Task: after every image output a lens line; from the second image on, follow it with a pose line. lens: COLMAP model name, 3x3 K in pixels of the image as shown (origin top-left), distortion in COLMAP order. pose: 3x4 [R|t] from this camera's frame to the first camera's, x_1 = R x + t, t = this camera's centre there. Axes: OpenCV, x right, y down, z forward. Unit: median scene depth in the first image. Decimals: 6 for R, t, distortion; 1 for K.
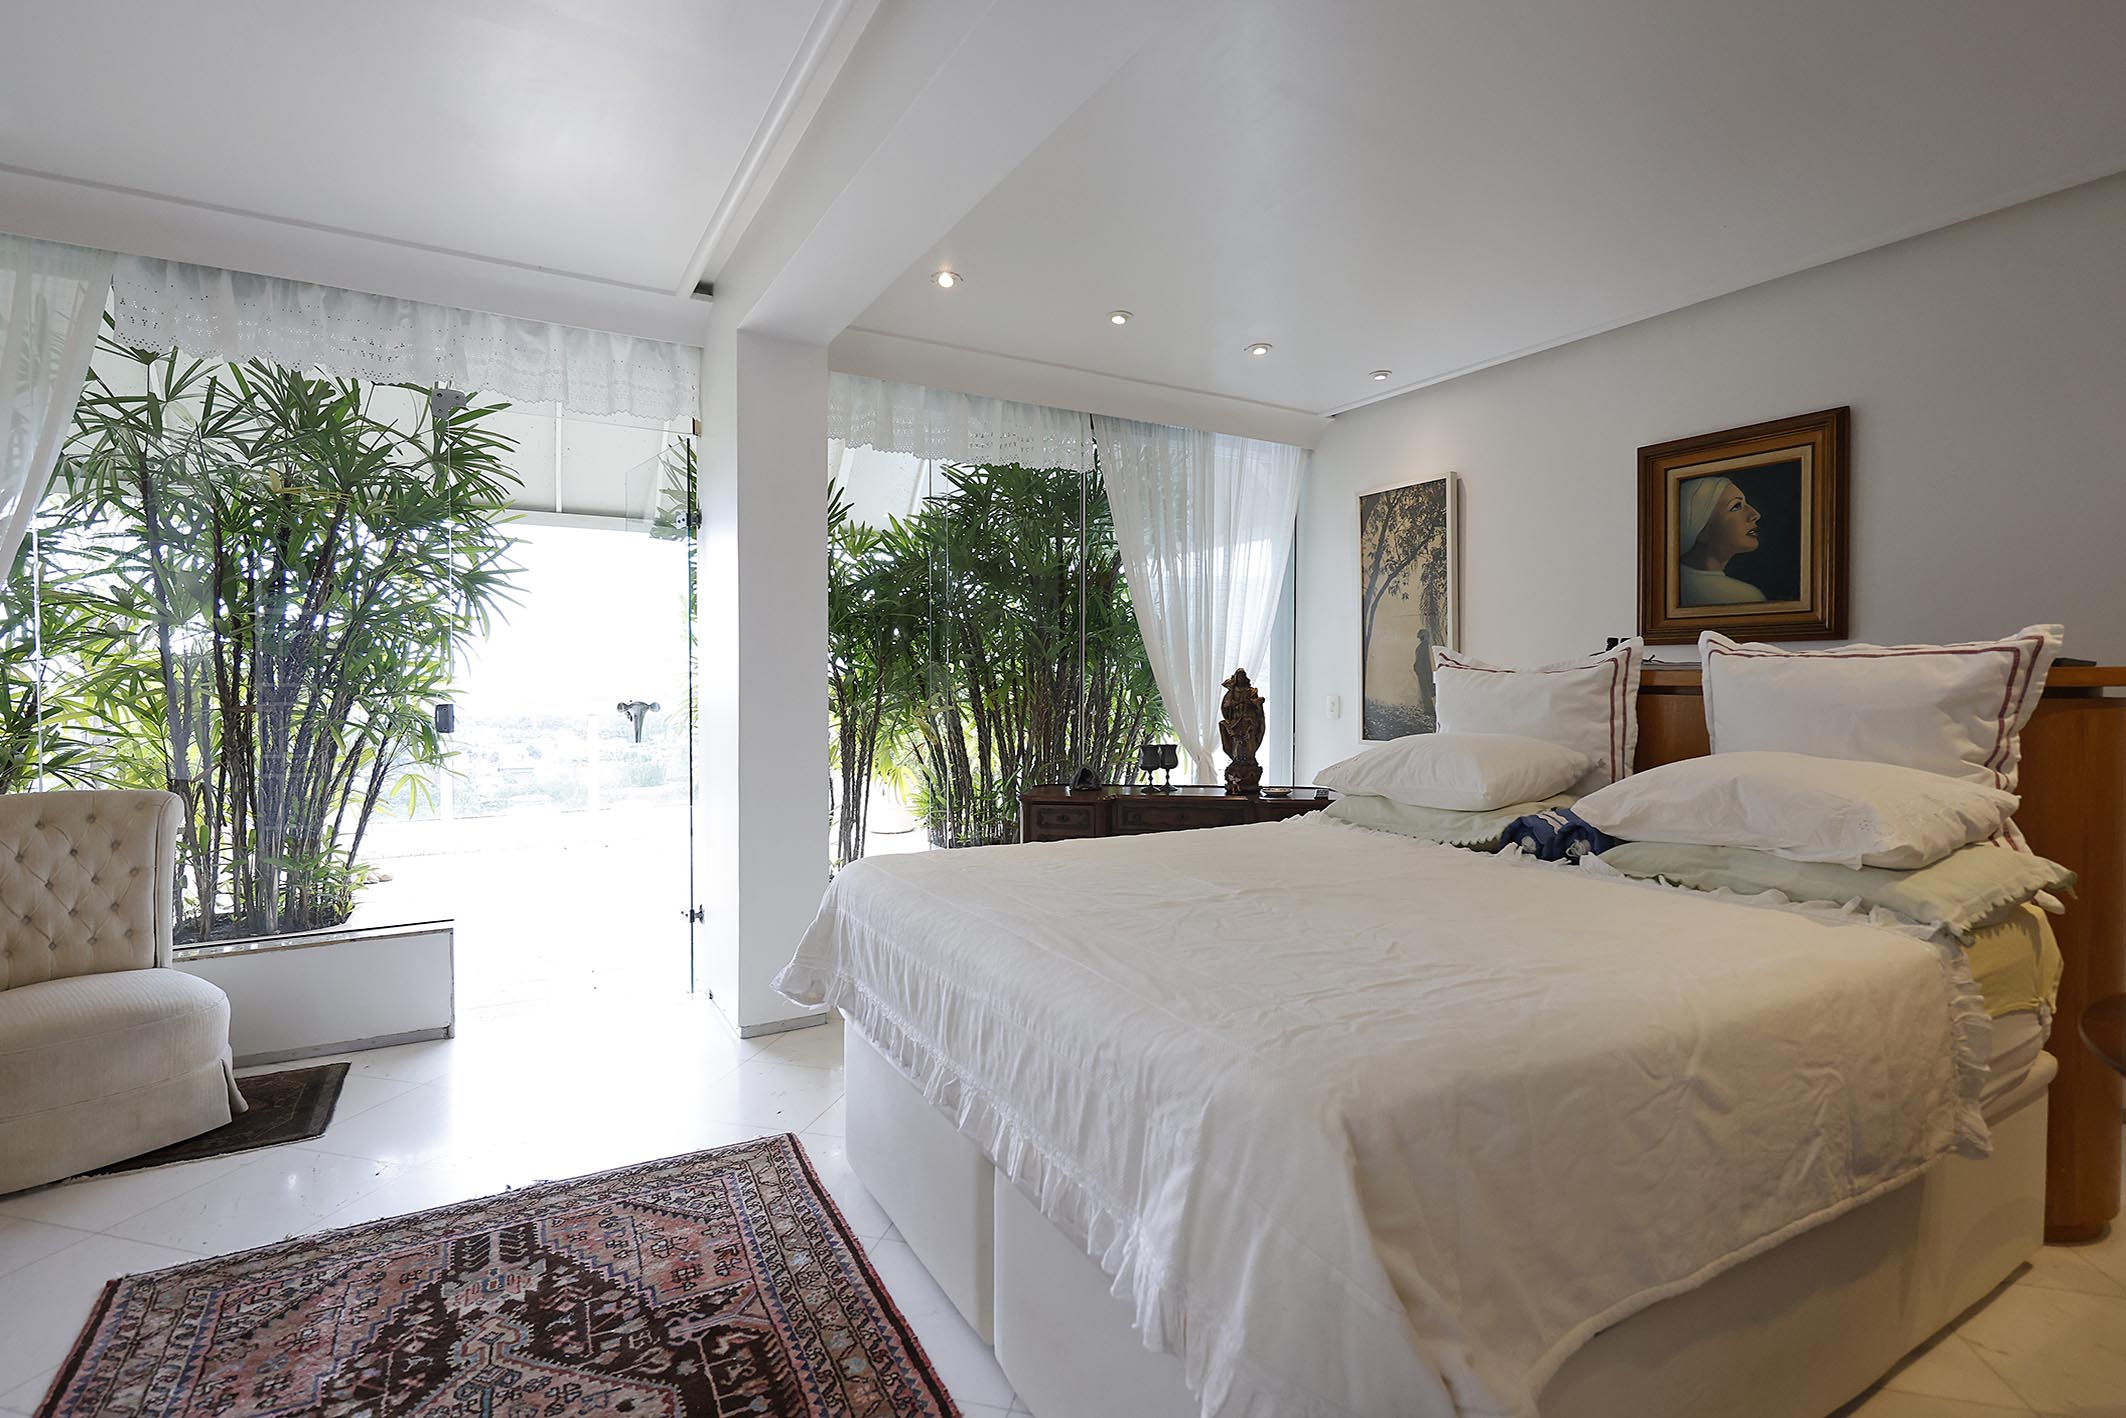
lens RADIAL K [[975.5, 0, 1051.5], [0, 975.5, 695.6], [0, 0, 1]] dist [-0.000271, 0.000080]
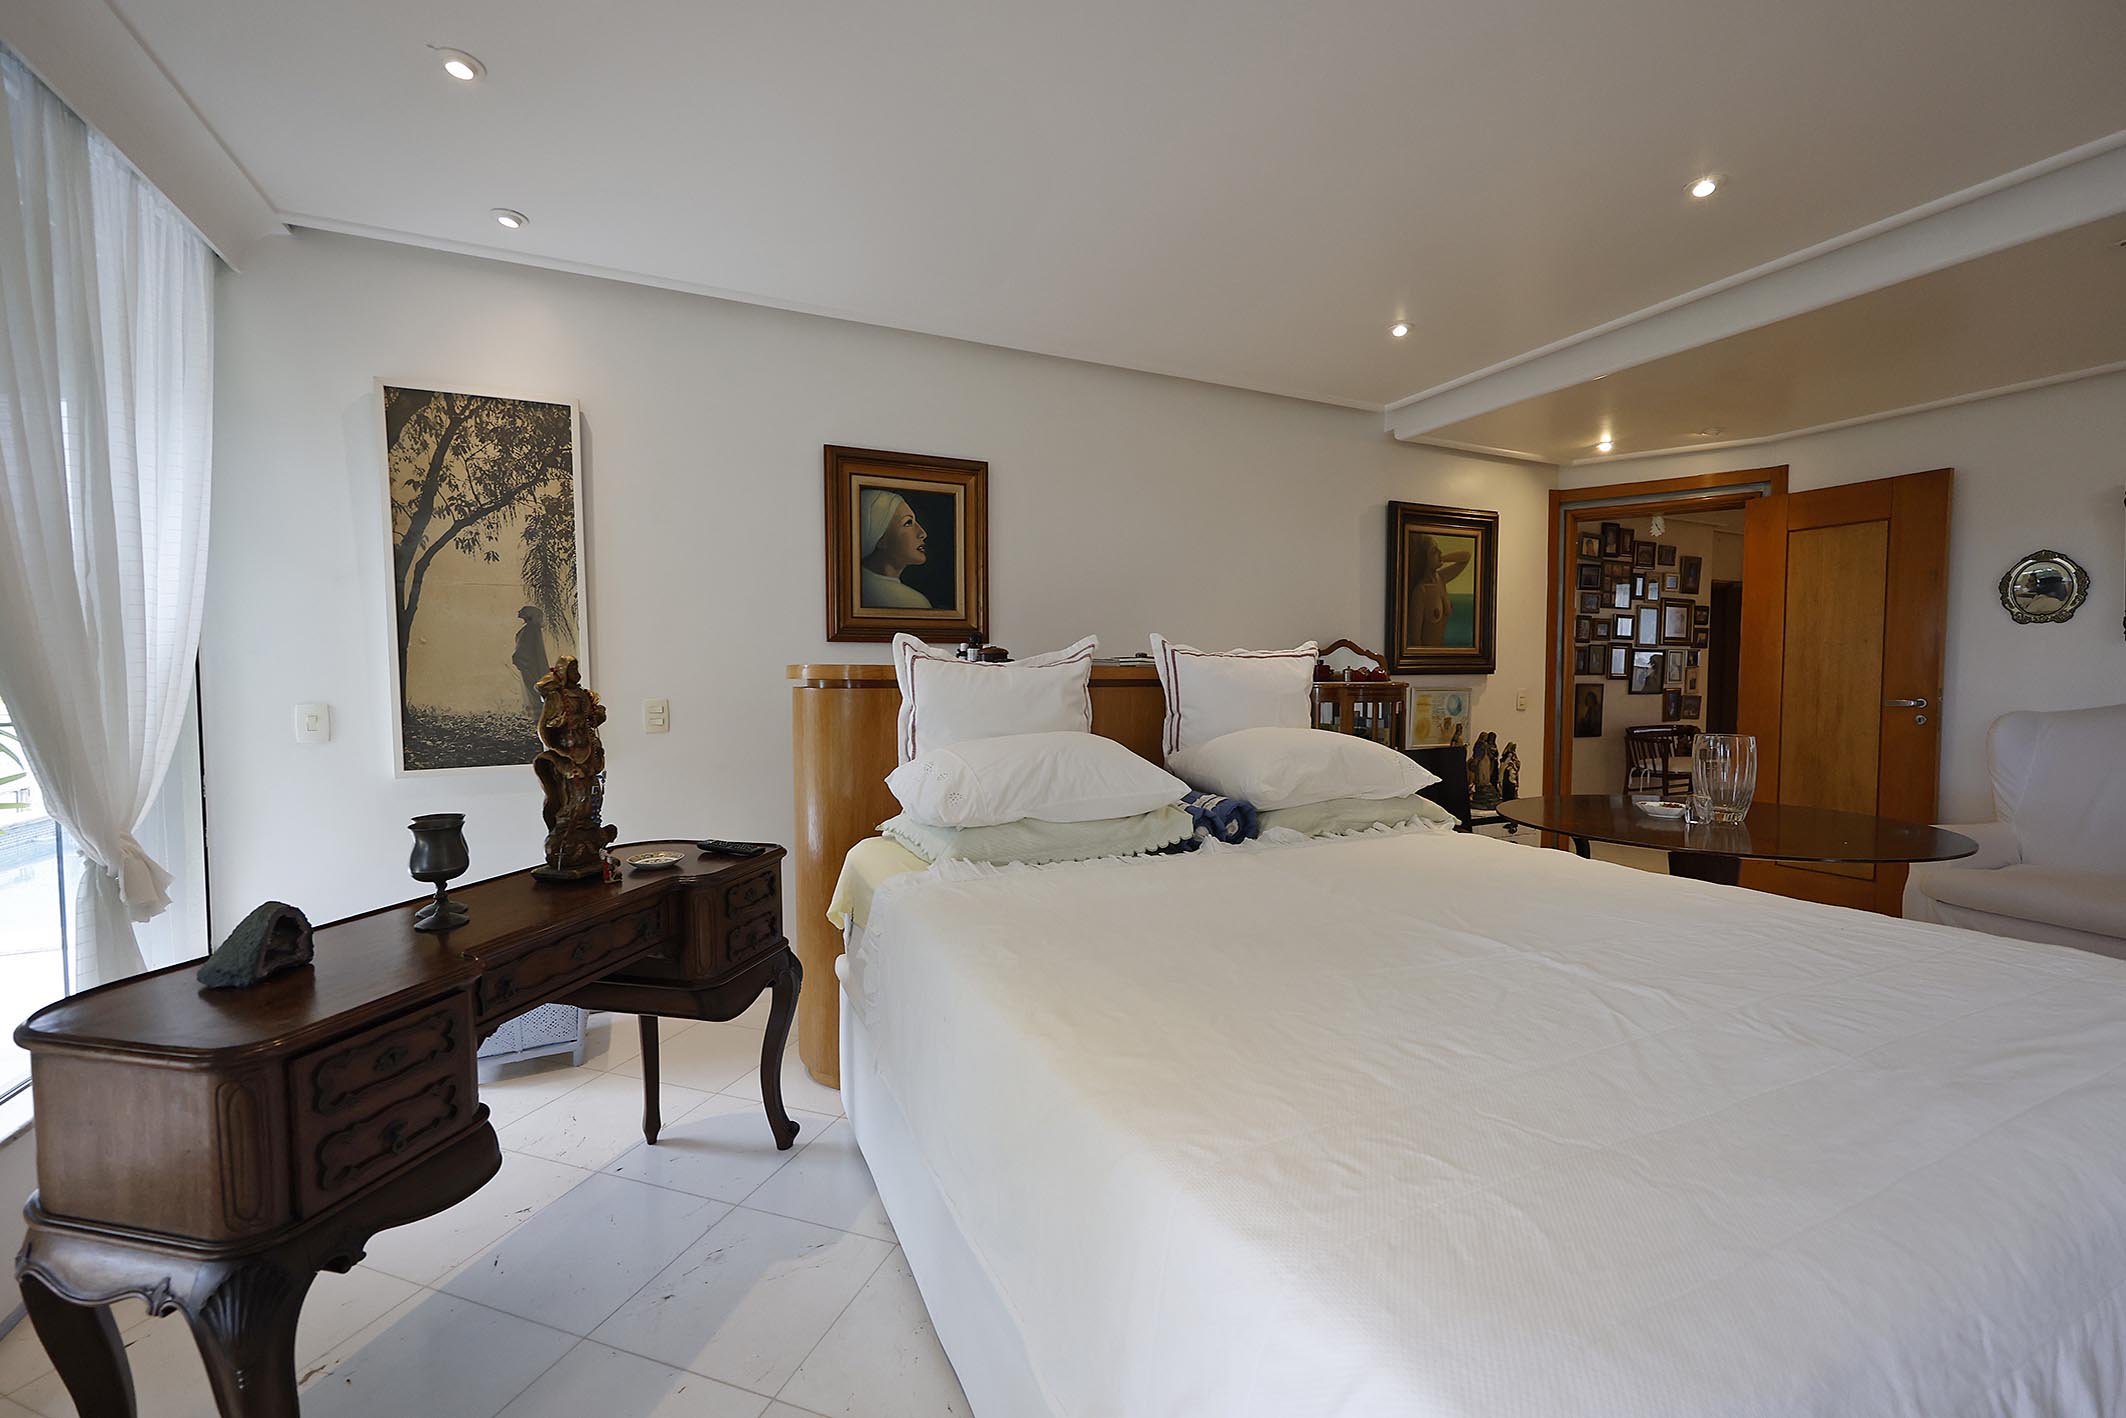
lens RADIAL K [[861.7, 0, 1052.6], [0, 861.7, 717.9], [0, 0, 1]] dist [0.012694, 0.000507]
pose [[0.103289, -0.050249, 0.993381, -0.226325], [0.020124, 0.998624, 0.048422, -0.009098], [-0.994448, 0.014989, 0.104158, 0.565945]]
